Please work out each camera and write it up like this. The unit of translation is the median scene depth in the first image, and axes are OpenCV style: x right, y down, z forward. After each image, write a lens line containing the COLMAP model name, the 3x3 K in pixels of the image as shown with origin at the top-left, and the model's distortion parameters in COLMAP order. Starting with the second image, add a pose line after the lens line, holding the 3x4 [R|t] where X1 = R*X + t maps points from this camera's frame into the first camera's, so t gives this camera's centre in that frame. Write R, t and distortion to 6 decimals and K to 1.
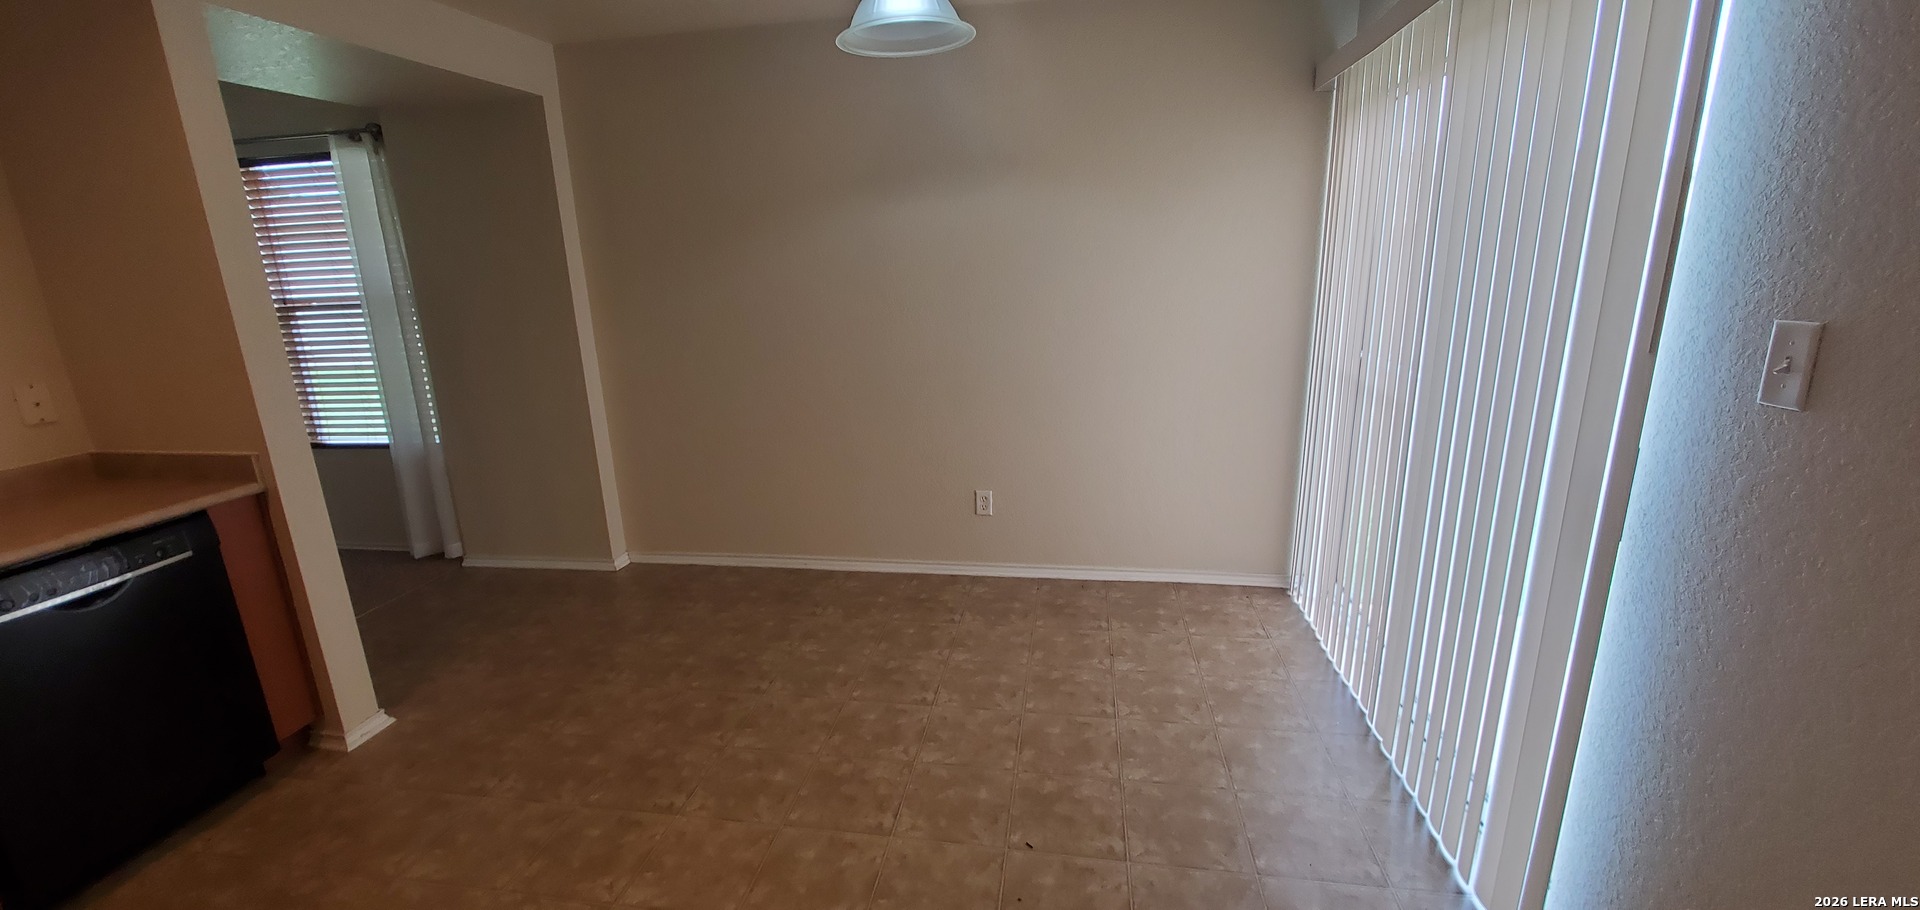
lens RADIAL K [[764.2, 0, 946.2], [0, 764.2, 456.2], [0, 0, 1]] dist [-0.001036, -0.002829]
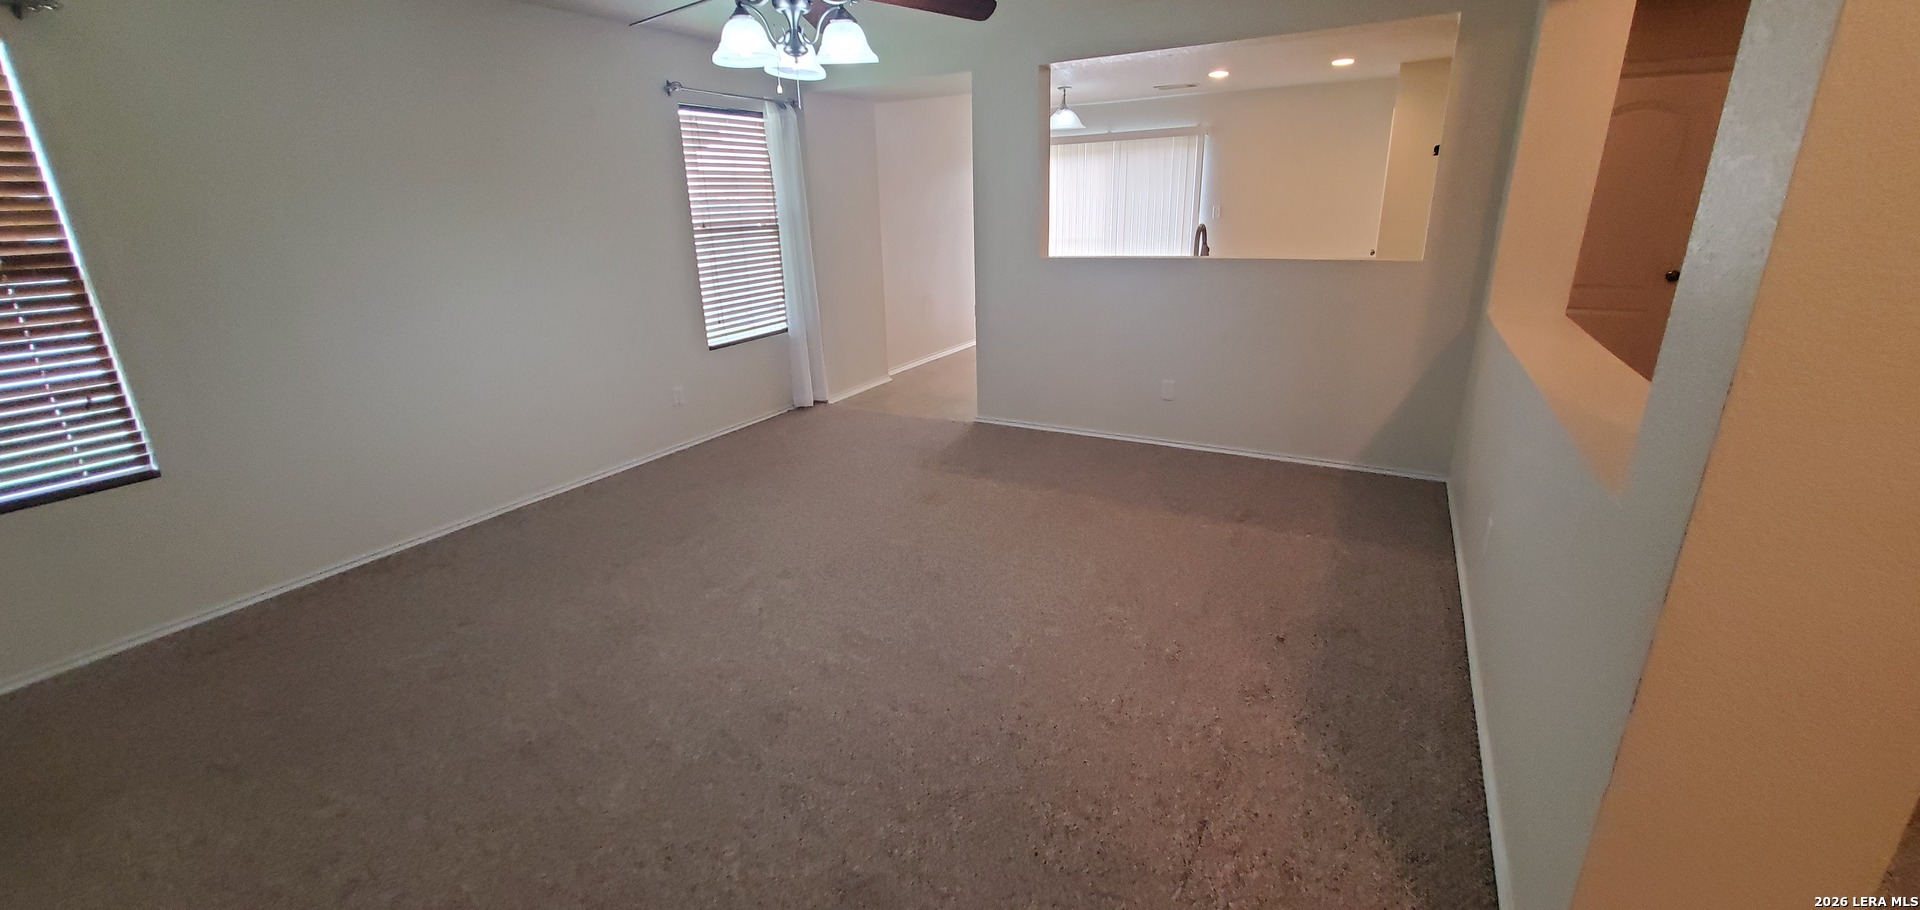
lens RADIAL K [[764.2, 0, 946.2], [0, 764.2, 456.2], [0, 0, 1]] dist [-0.001036, -0.002829]
pose [[0.342722, -0.268409, 0.900277, -1.953300], [0.258044, 0.948351, 0.184508, 0.023399], [-0.903302, 0.169076, 0.394282, 0.232025]]
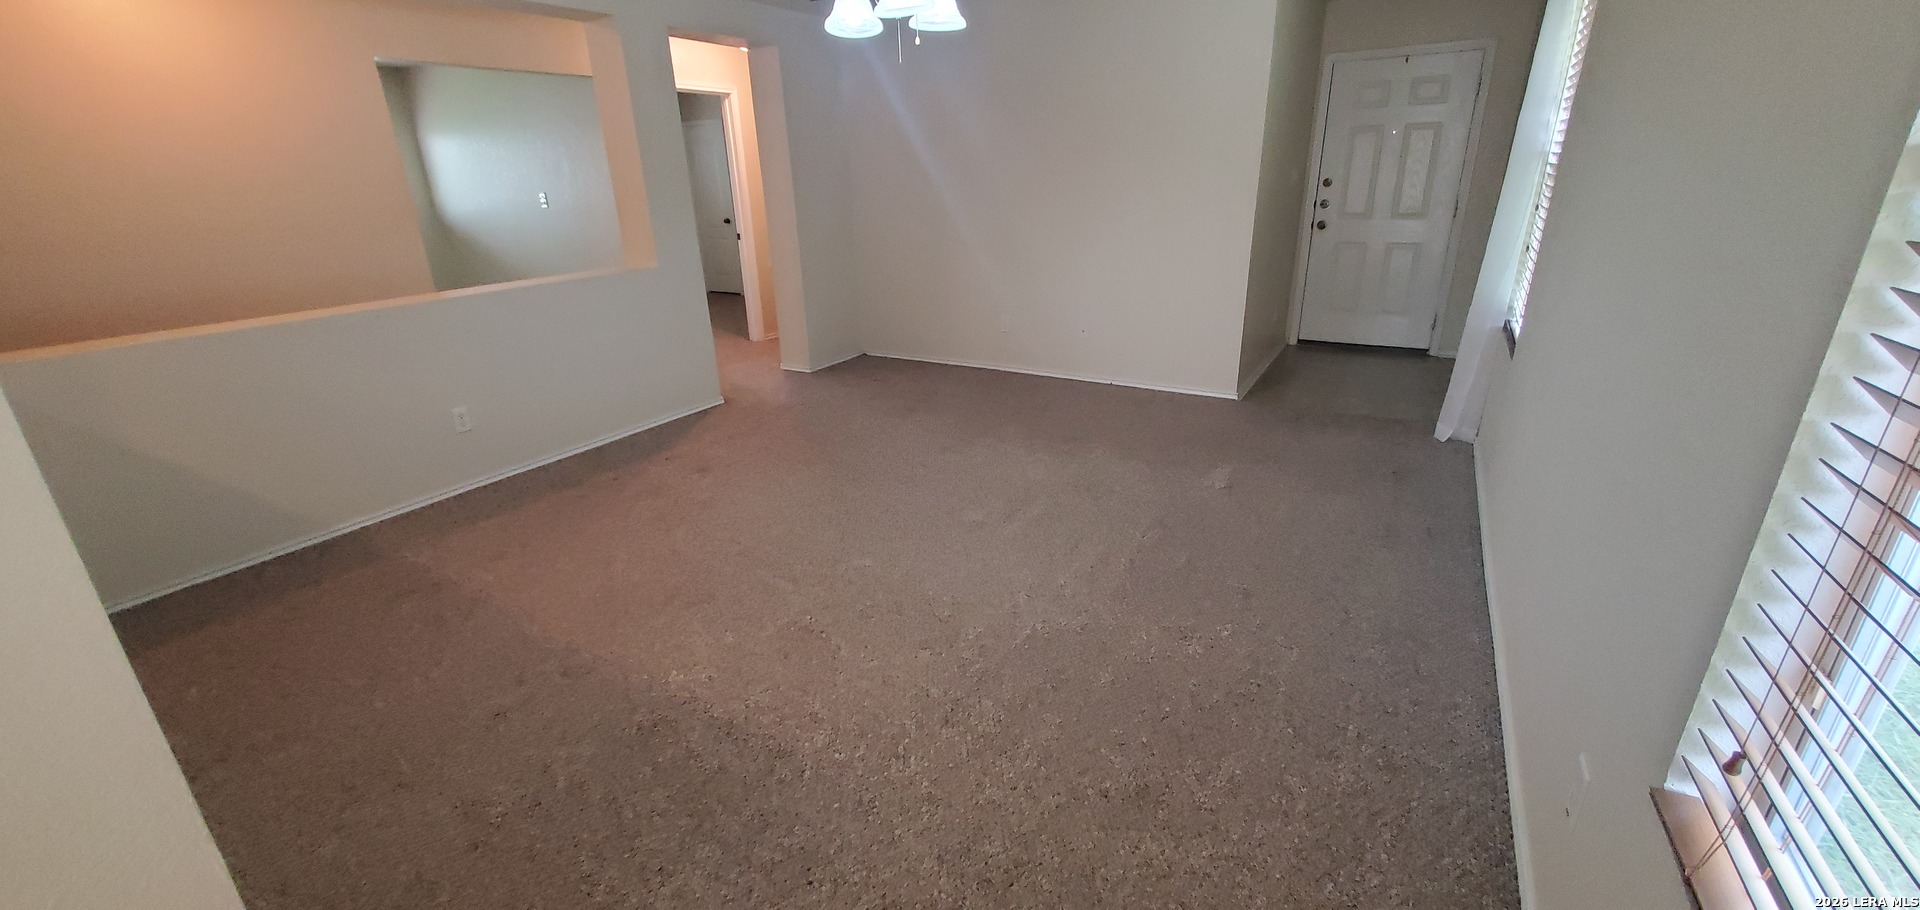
lens RADIAL K [[764.2, 0, 946.2], [0, 764.2, 456.2], [0, 0, 1]] dist [-0.001036, -0.002829]
pose [[-0.362899, 0.370788, -0.854880, -0.648087], [-0.193559, 0.867417, 0.458392, -0.179950], [0.911504, 0.331820, -0.243016, 0.862301]]
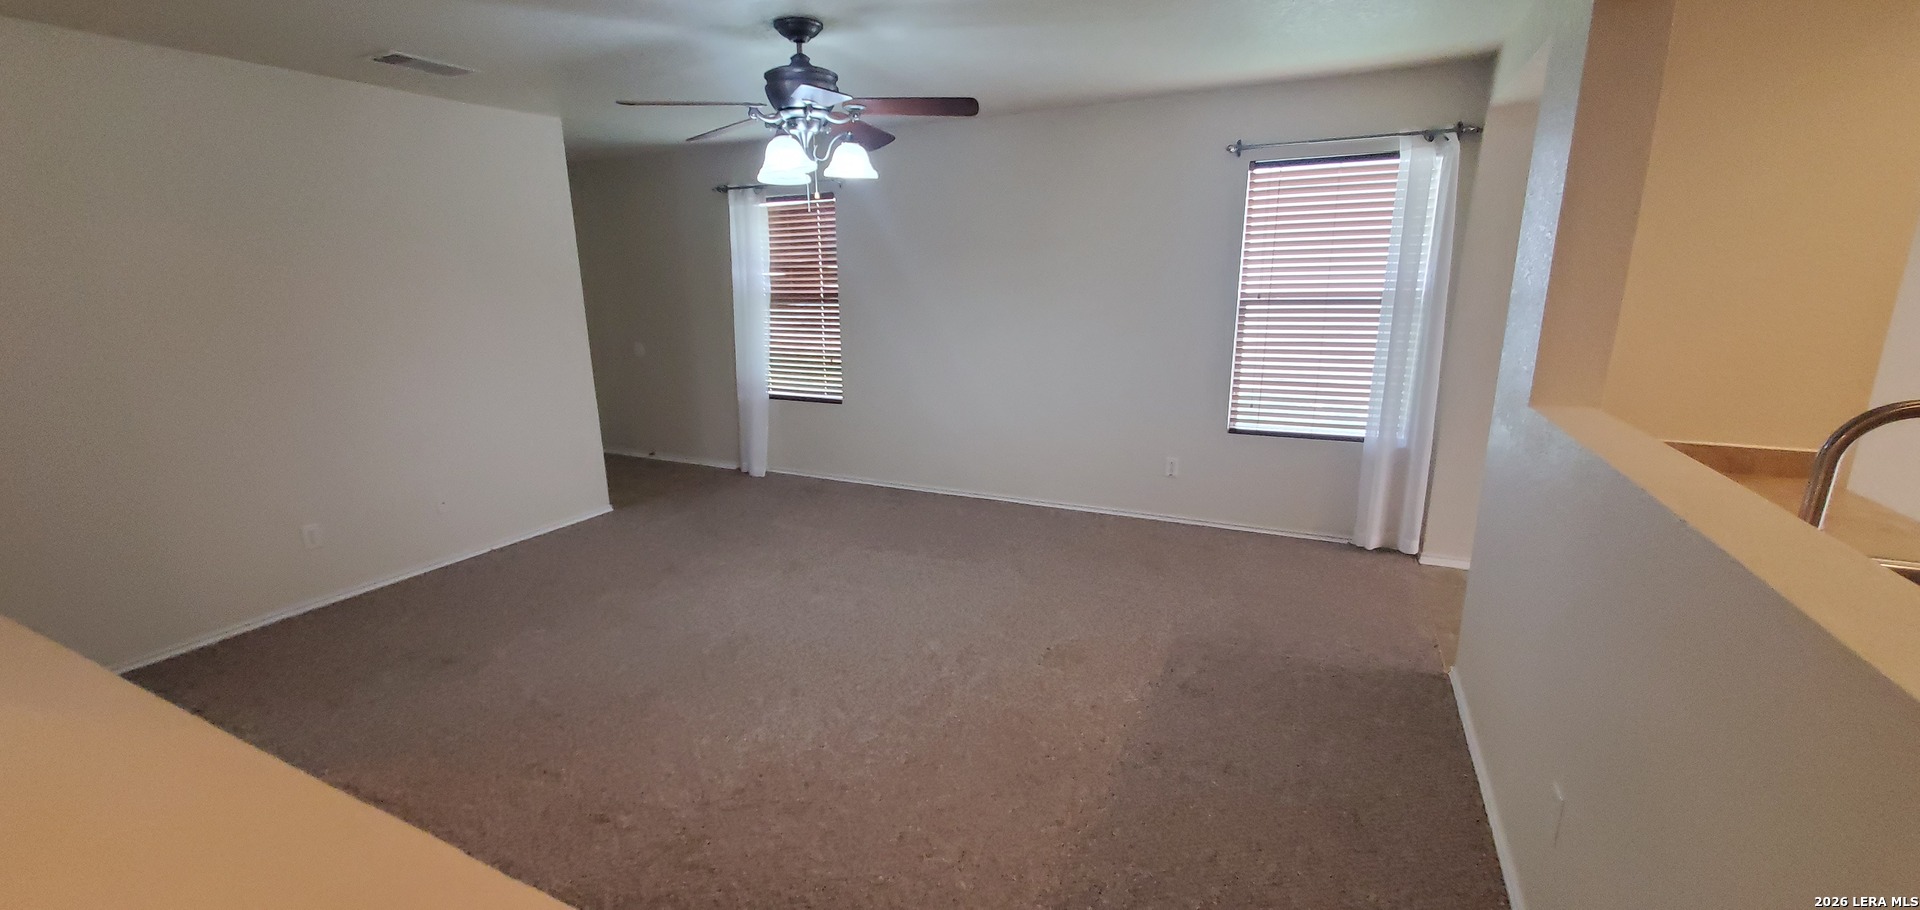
lens RADIAL K [[764.2, 0, 946.2], [0, 764.2, 456.2], [0, 0, 1]] dist [-0.001036, -0.002829]
pose [[0.959513, 0.088389, -0.267437, -1.000012], [-0.091489, 0.995806, 0.000874, 0.060834], [0.266393, 0.023629, 0.963575, -0.136981]]
